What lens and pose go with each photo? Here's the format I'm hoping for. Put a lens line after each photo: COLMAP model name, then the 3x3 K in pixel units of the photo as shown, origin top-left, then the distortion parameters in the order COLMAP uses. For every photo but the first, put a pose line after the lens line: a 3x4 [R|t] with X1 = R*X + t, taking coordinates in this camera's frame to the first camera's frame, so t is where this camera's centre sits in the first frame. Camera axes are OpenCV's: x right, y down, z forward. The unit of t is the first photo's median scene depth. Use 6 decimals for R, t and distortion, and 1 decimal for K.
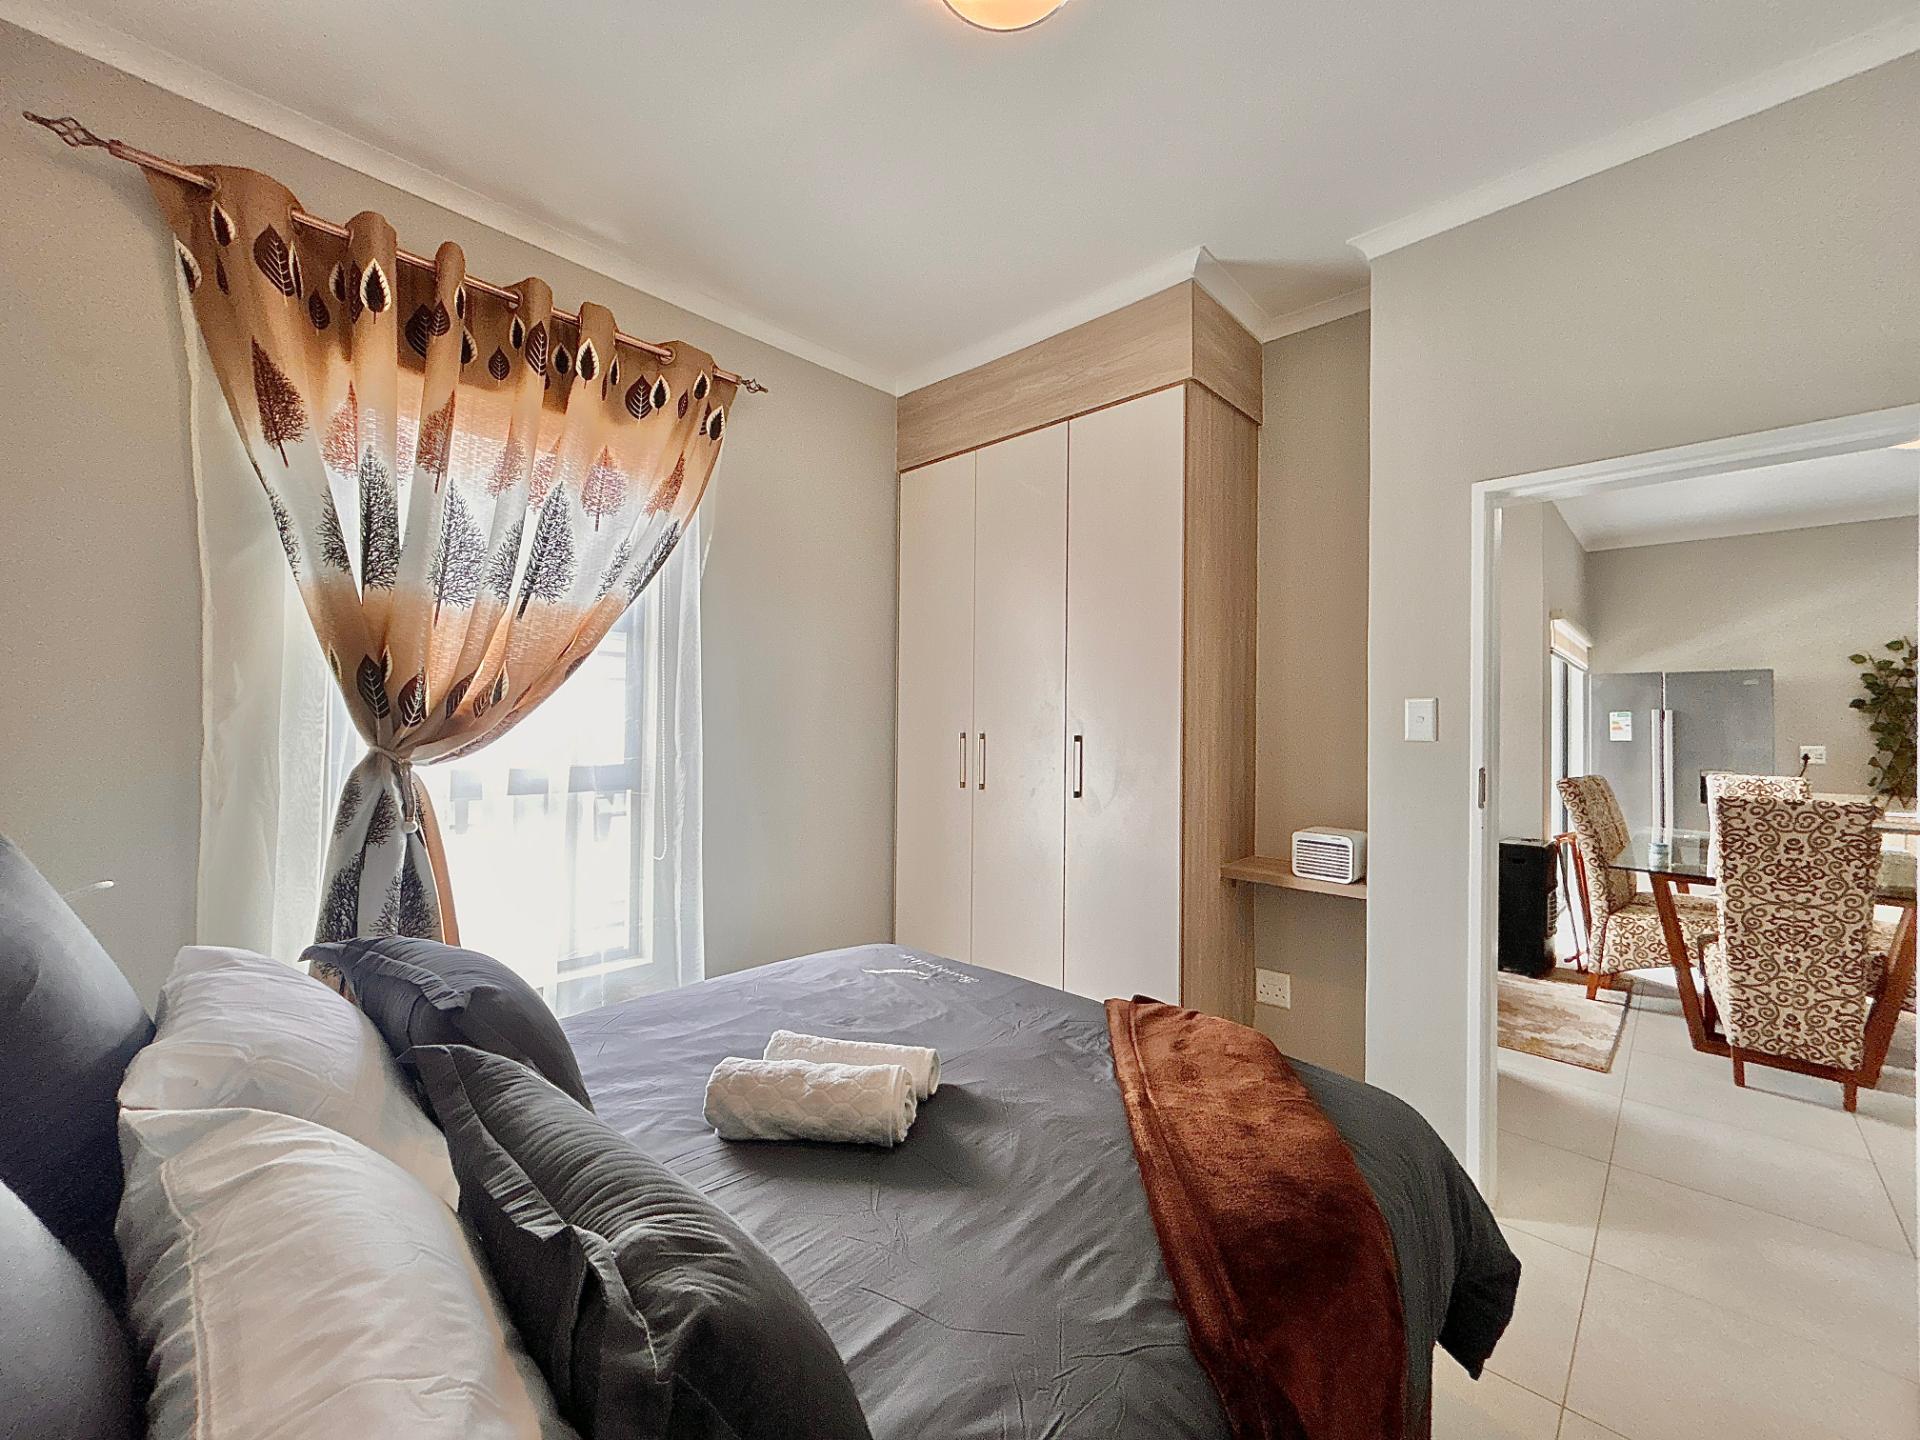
lens RADIAL K [[772.2, 0, 953.0], [0, 772.2, 714.8], [0, 0, 1]] dist [0.003054, -0.001665]
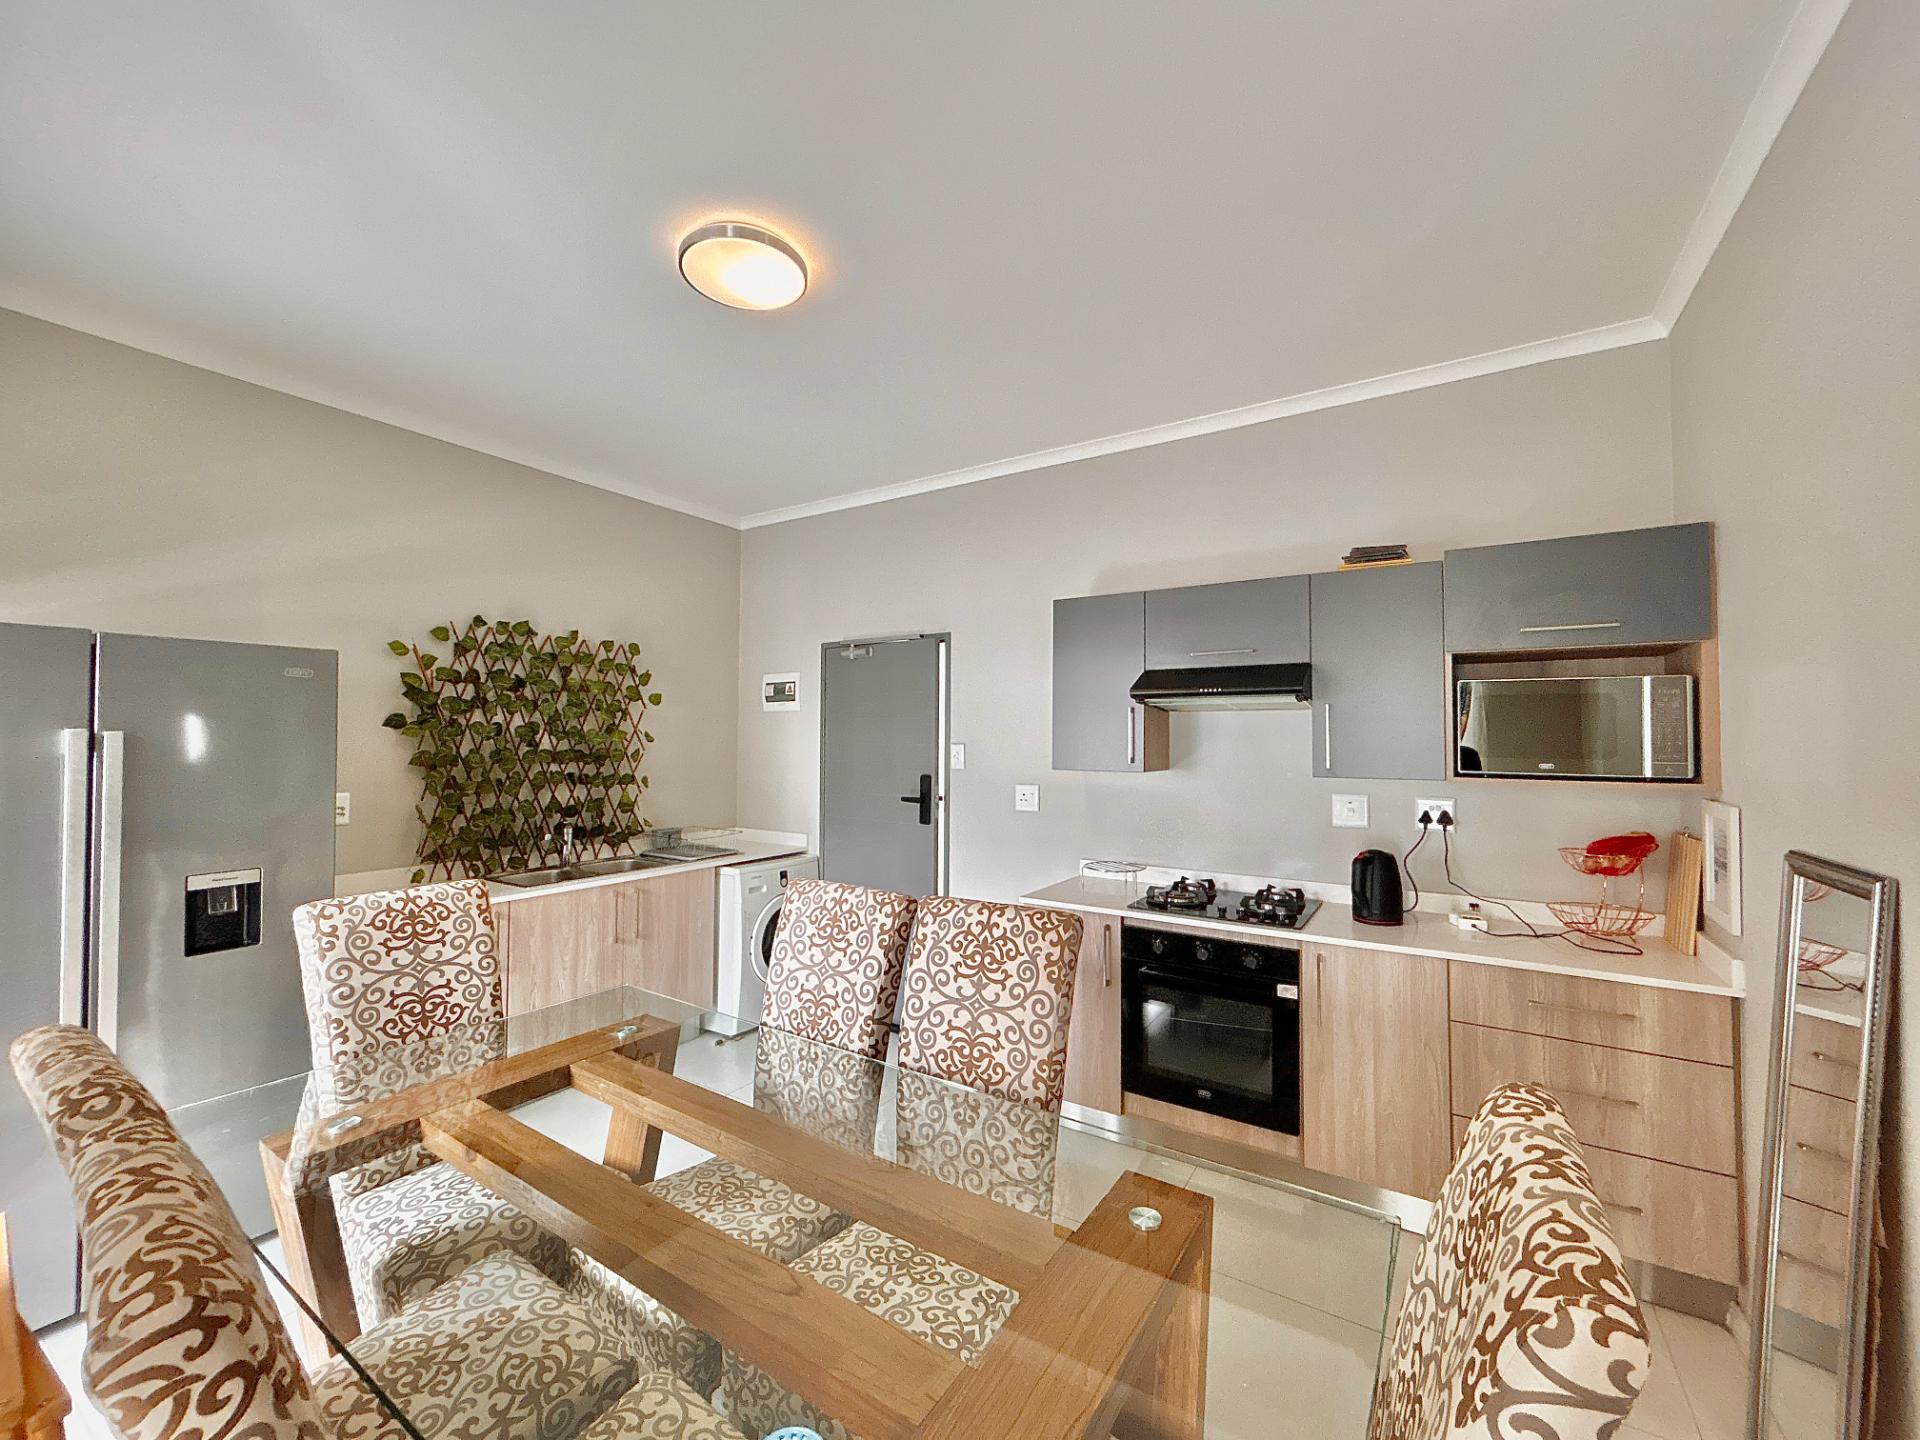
lens RADIAL K [[772.2, 0, 961.2], [0, 772.2, 725.4], [0, 0, 1]] dist [0.003054, -0.001665]
pose [[-0.194824, 0.003496, 0.980832, 0.850925], [-0.021236, 0.999744, -0.007781, -0.027320], [-0.980608, -0.022345, -0.194700, 1.204127]]
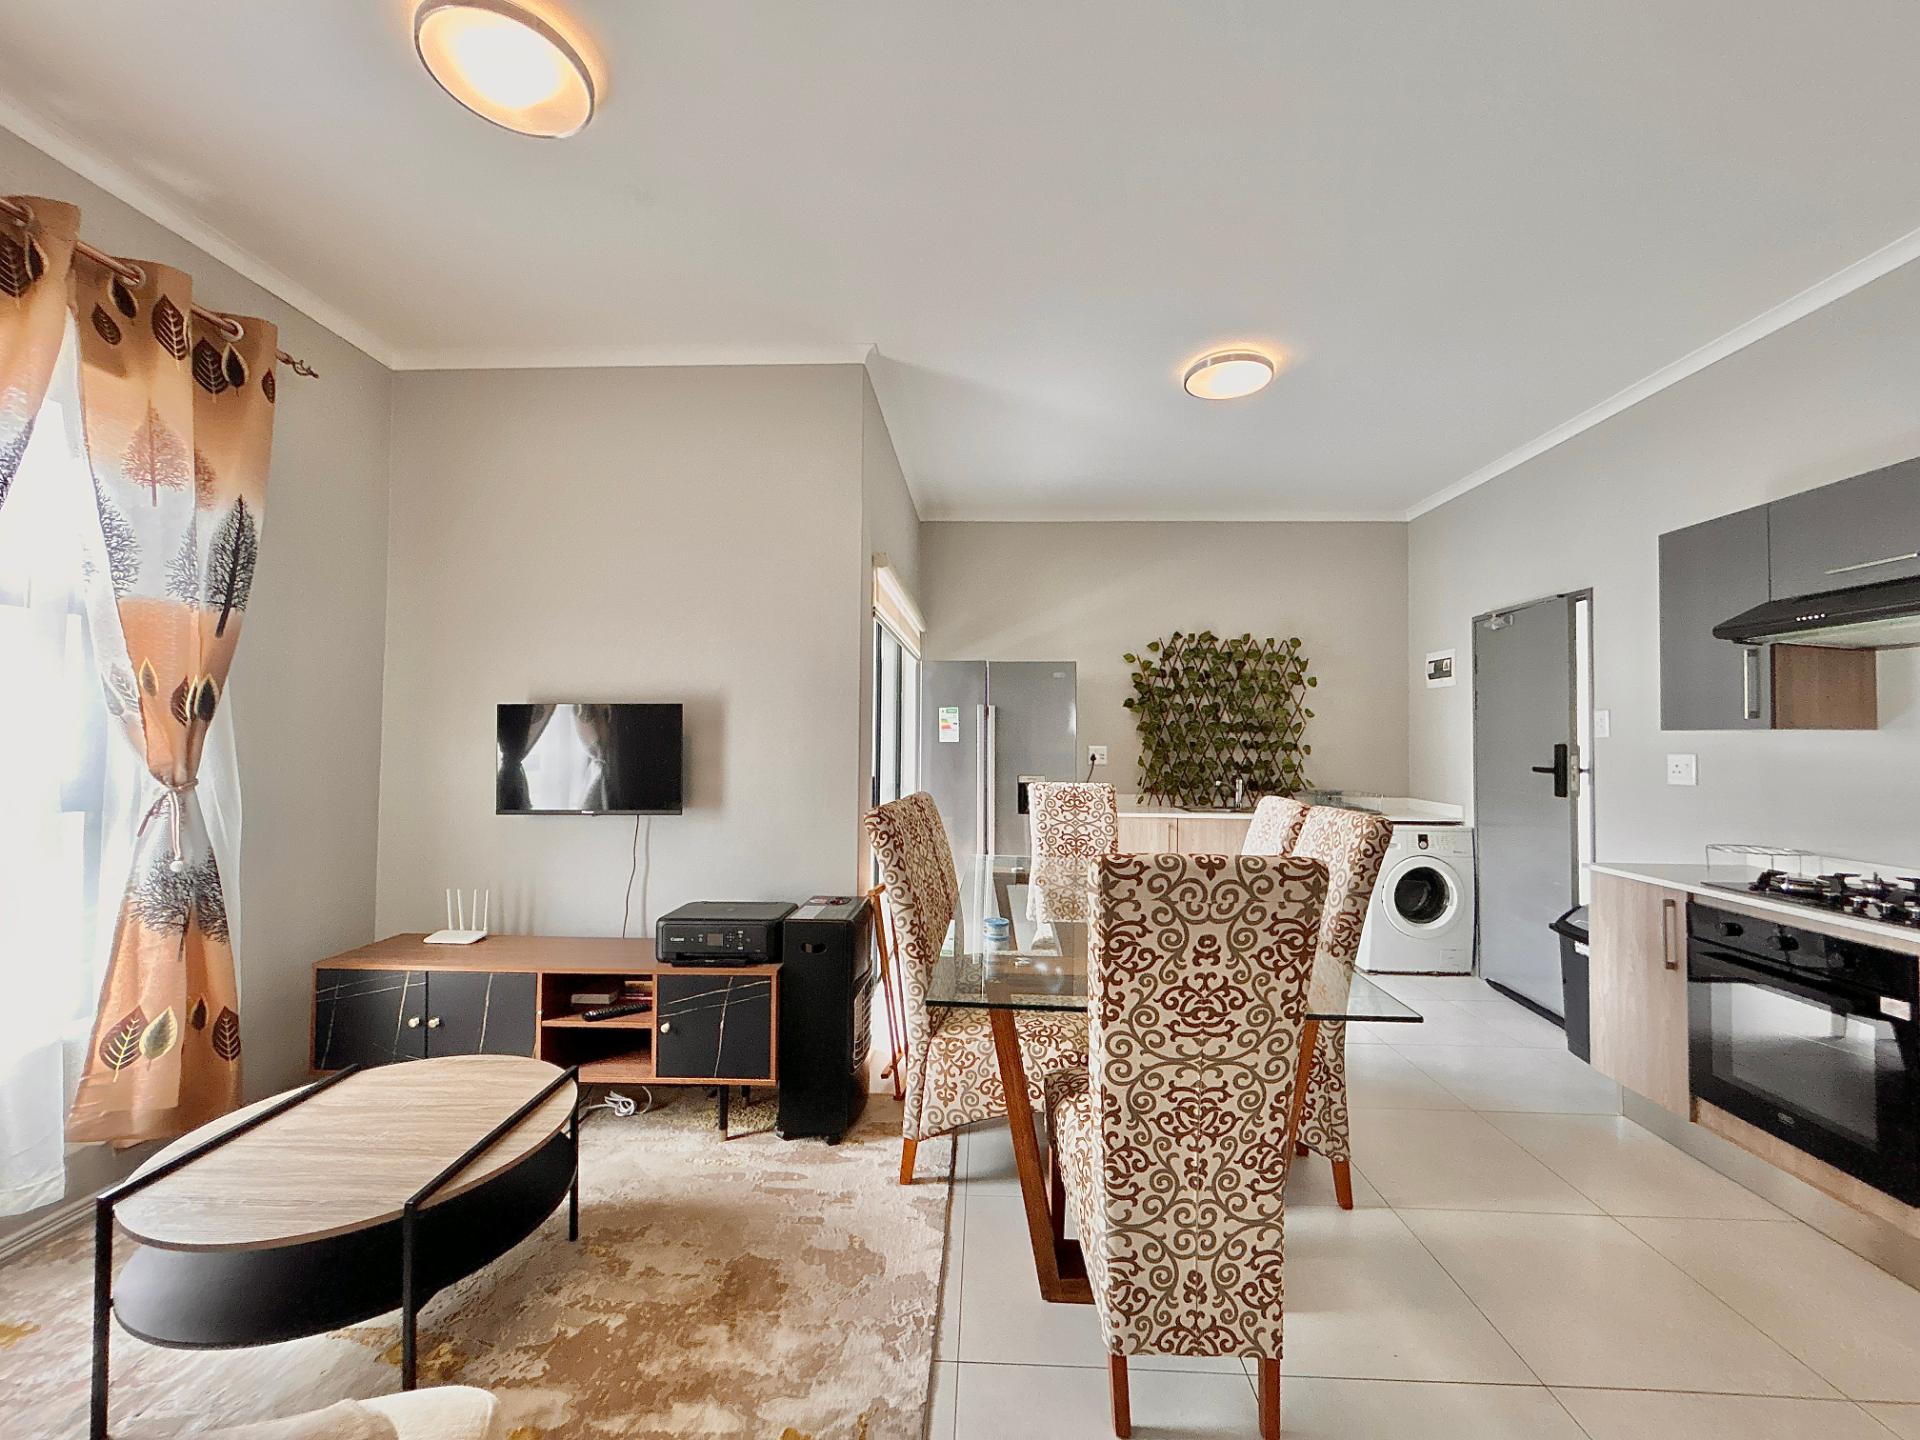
lens RADIAL K [[772.2, 0, 960.3], [0, 772.2, 725.2], [0, 0, 1]] dist [0.003054, -0.001665]
pose [[0.748315, 0.004226, 0.663330, 0.612065], [-0.008163, 0.999963, 0.002837, 0.023710], [-0.663293, -0.007538, 0.748322, 0.705280]]
